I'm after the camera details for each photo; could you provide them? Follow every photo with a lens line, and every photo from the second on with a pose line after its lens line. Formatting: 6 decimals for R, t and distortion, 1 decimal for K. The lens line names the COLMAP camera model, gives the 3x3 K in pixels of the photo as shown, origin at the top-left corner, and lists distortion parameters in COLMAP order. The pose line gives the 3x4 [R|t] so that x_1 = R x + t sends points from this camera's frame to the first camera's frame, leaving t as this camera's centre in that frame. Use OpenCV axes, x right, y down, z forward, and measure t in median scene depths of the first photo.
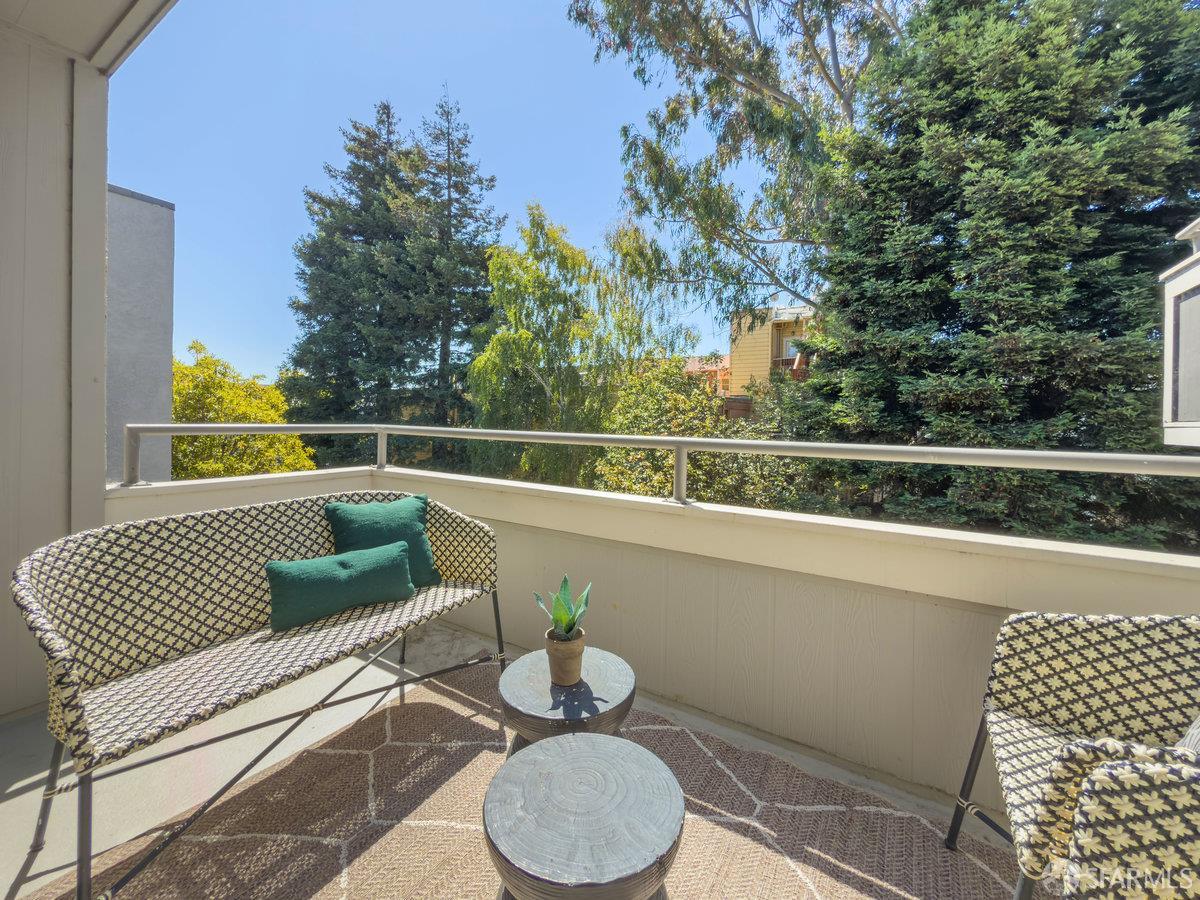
lens RADIAL K [[496.6, 0, 602.3], [0, 496.6, 416.2], [0, 0, 1]] dist [0.000512, 0.000100]
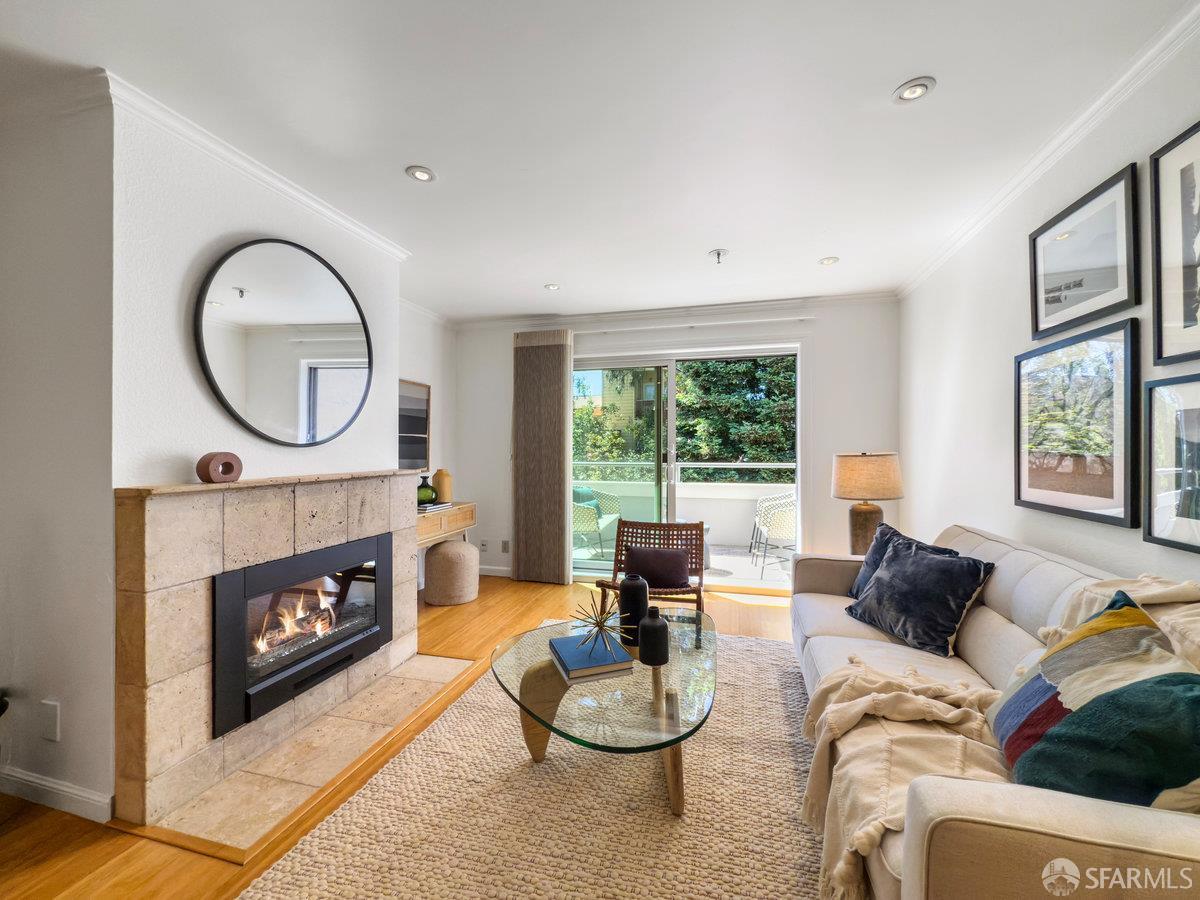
lens RADIAL K [[490.8, 0, 602.1], [0, 490.8, 444.7], [0, 0, 1]] dist [0.000919, 0.000591]
pose [[0.955879, -0.013854, 0.293435, -0.173646], [0.014971, 0.999887, -0.001560, -0.009170], [-0.293380, 0.005884, 0.955978, -0.261797]]
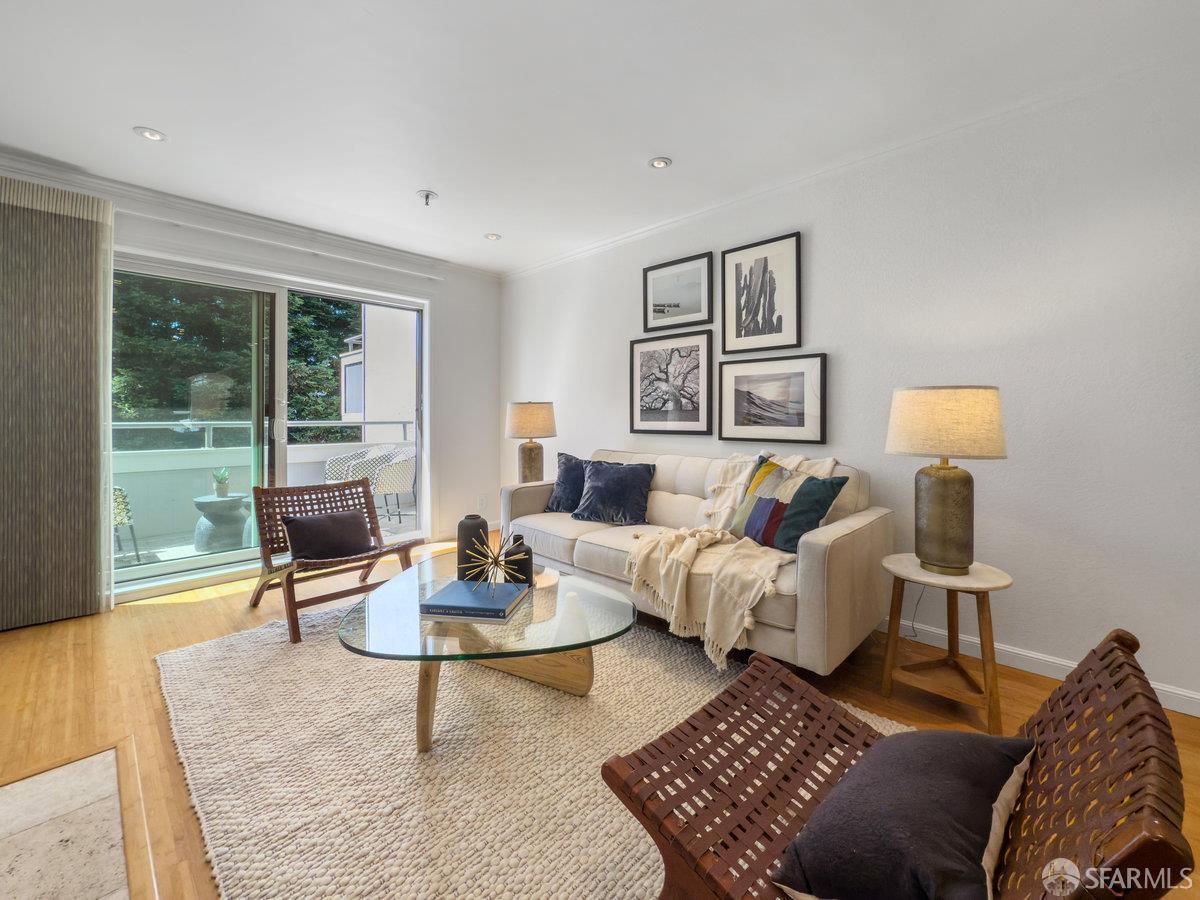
lens RADIAL K [[496.6, 0, 602.3], [0, 496.6, 416.2], [0, 0, 1]] dist [0.000512, 0.000100]
pose [[0.205130, -0.014089, 0.978633, -0.252053], [0.002588, 0.999901, 0.013853, -0.000702], [-0.978731, -0.000309, 0.205146, -0.191427]]
